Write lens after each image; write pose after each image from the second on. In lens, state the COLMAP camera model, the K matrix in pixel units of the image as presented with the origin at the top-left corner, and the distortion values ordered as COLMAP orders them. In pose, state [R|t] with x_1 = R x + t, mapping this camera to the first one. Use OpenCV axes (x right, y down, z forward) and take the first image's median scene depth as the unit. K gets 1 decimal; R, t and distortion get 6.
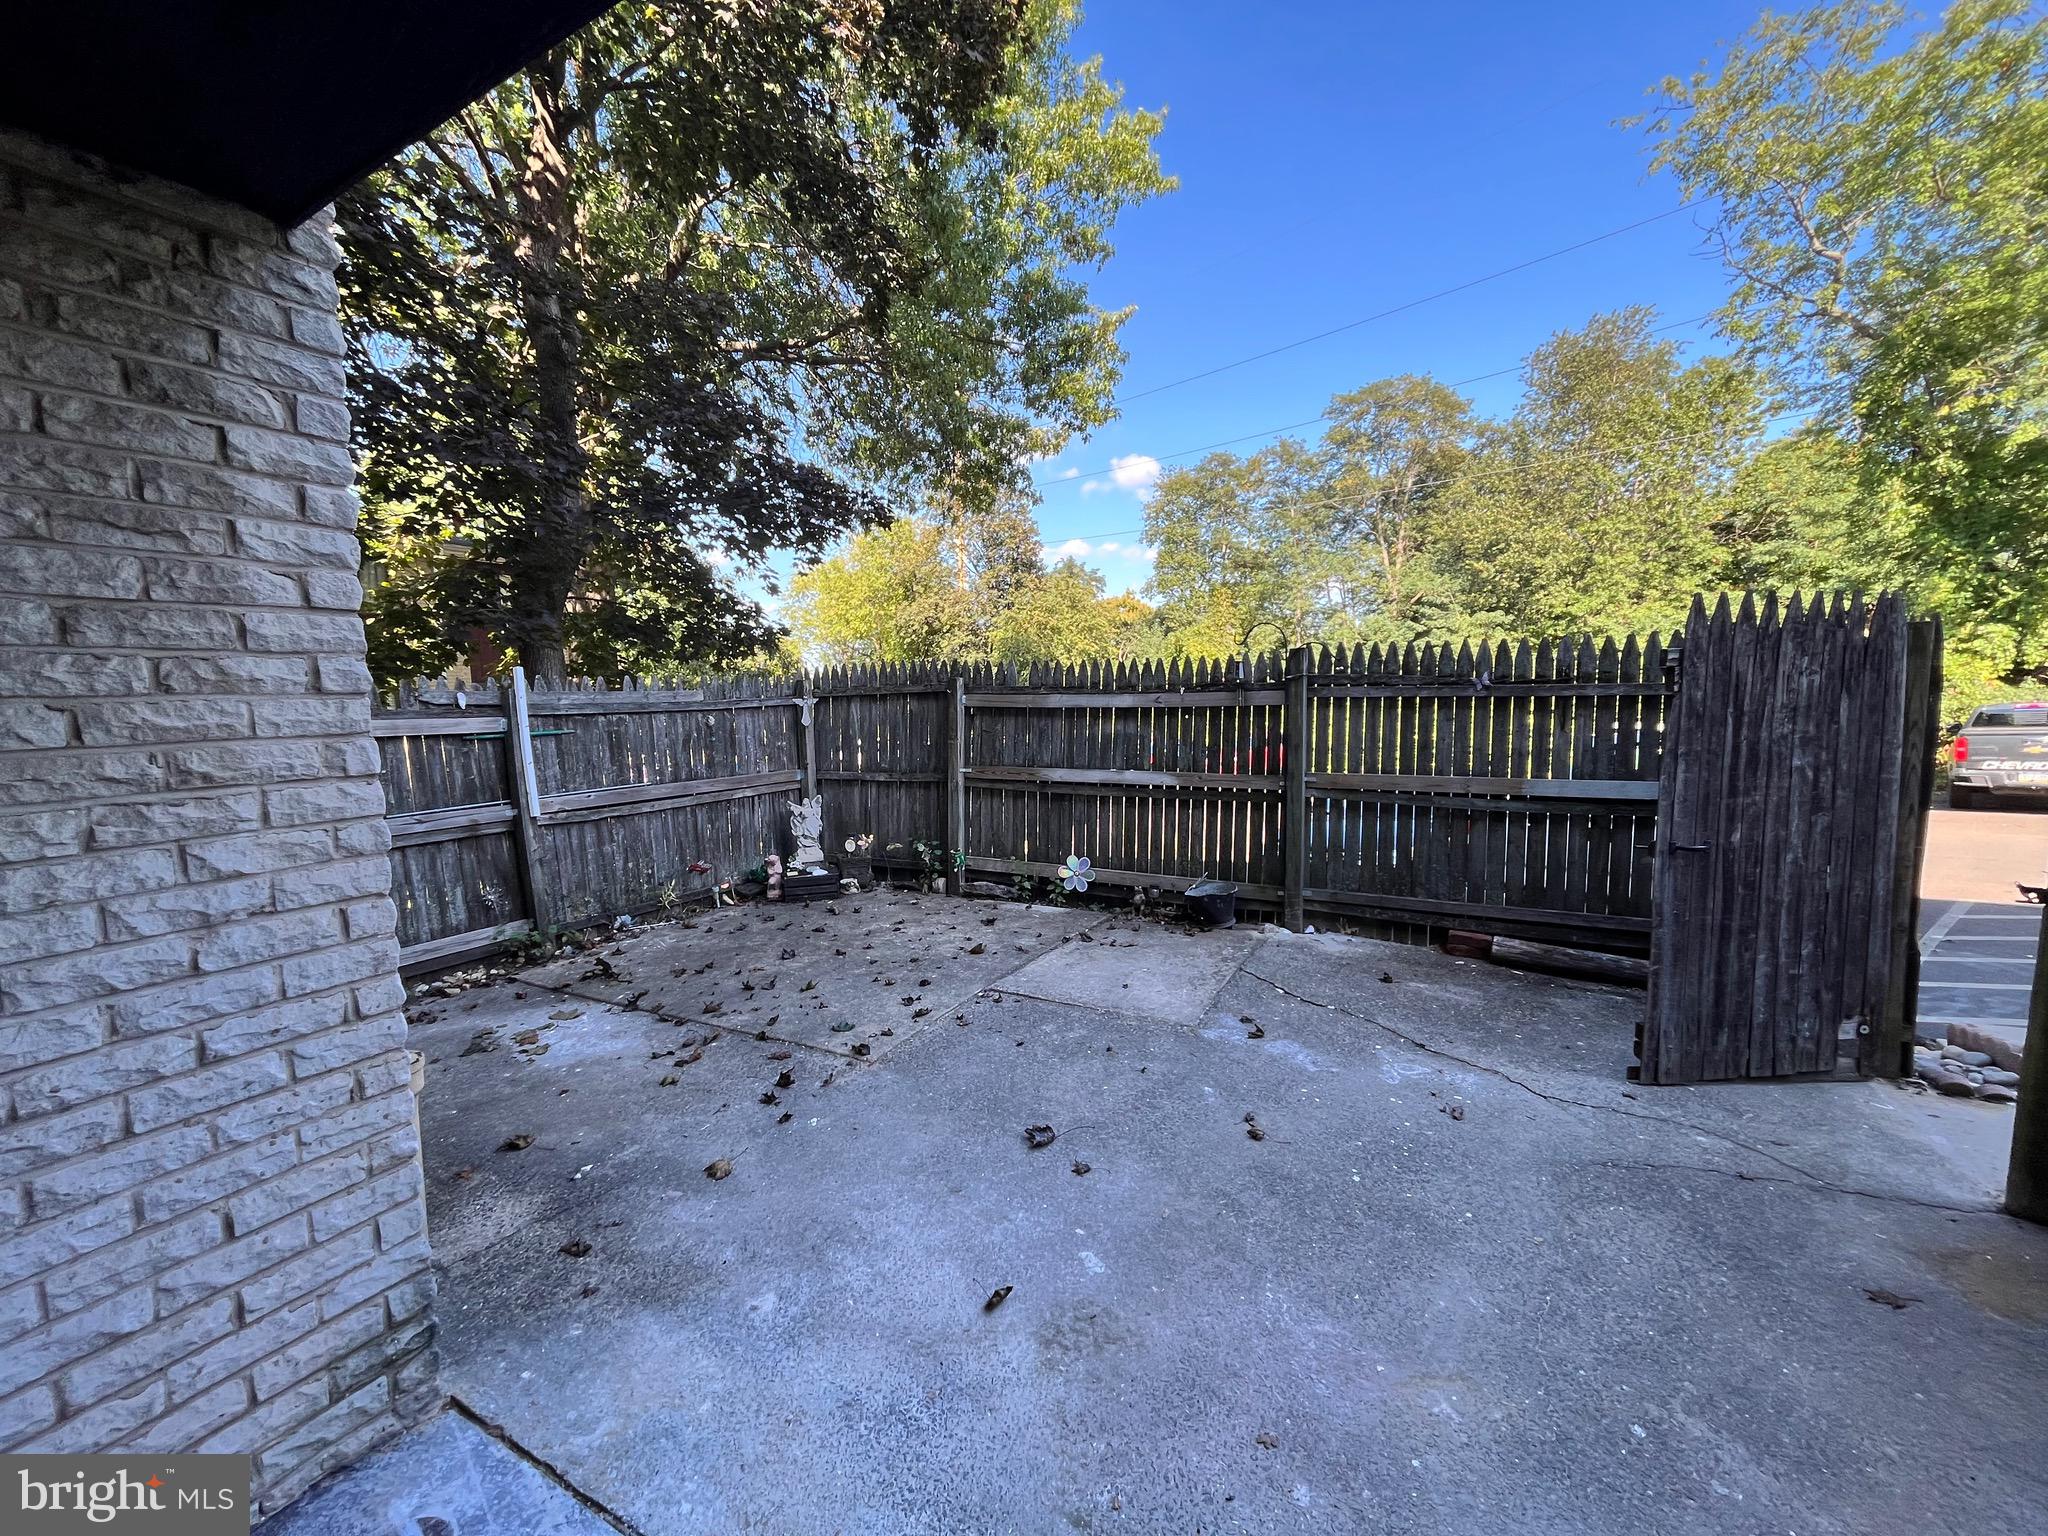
lens RADIAL K [[827.7, 0, 1022.0], [0, 827.7, 765.7], [0, 0, 1]] dist [-0.001652, -0.000325]
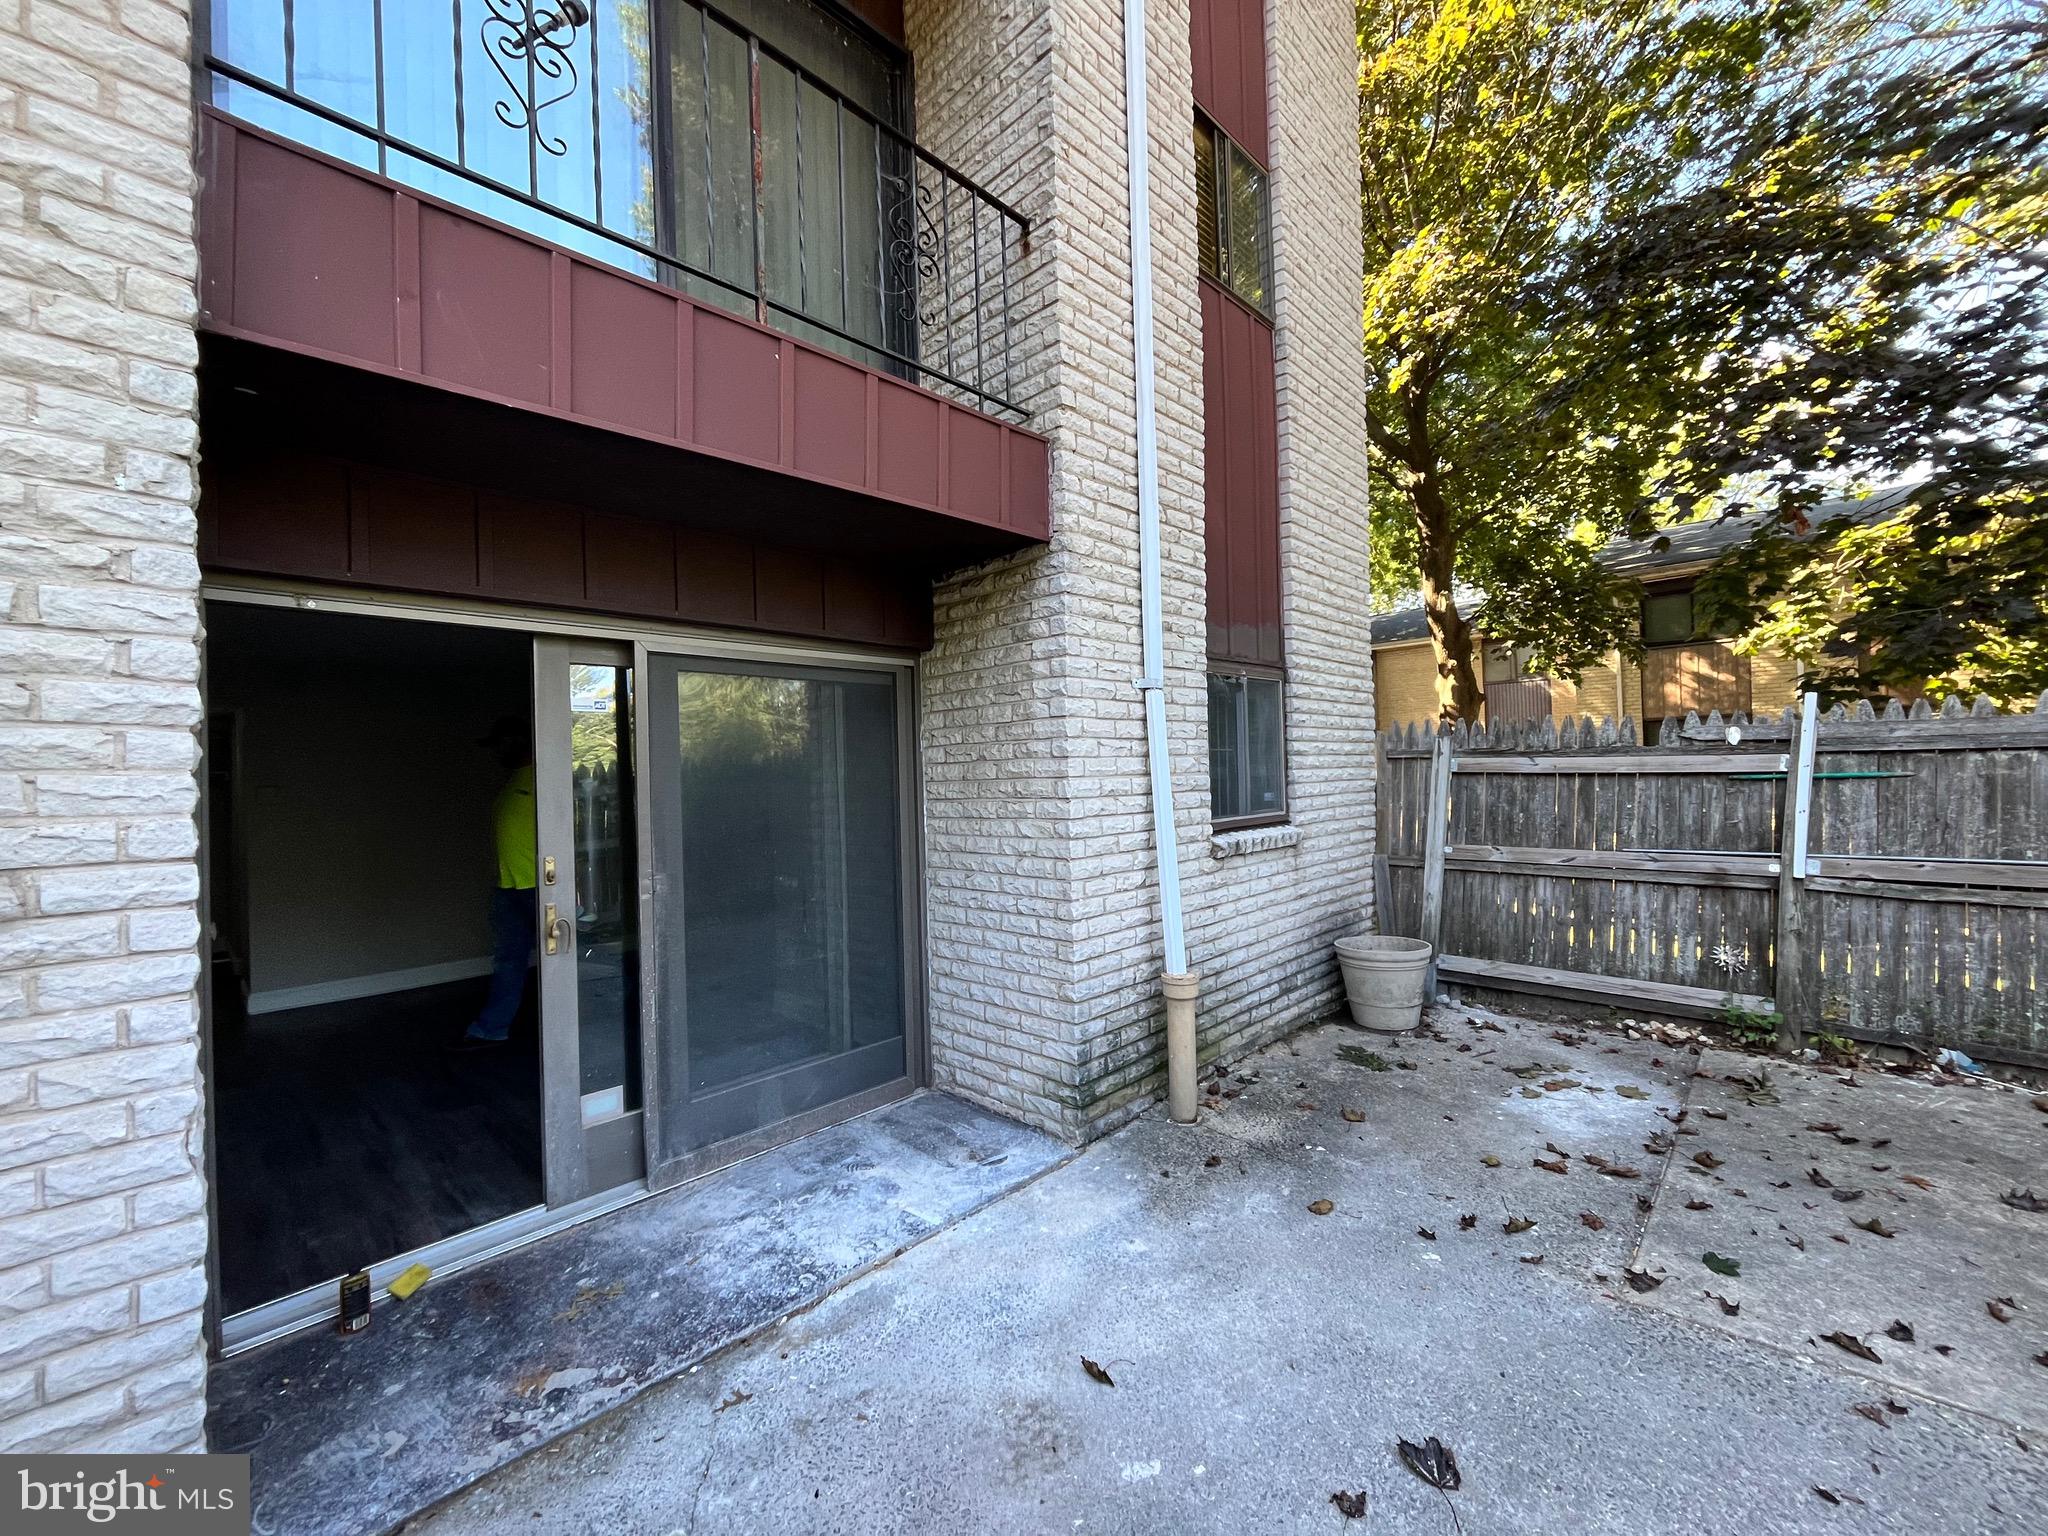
lens RADIAL K [[827.7, 0, 1022.0], [0, 827.7, 765.7], [0, 0, 1]] dist [-0.001652, -0.000325]
pose [[-0.252818, 0.031265, -0.967009, 0.499811], [-0.044651, 0.998036, 0.043942, -0.064879], [0.966483, 0.054287, -0.250926, 0.605333]]
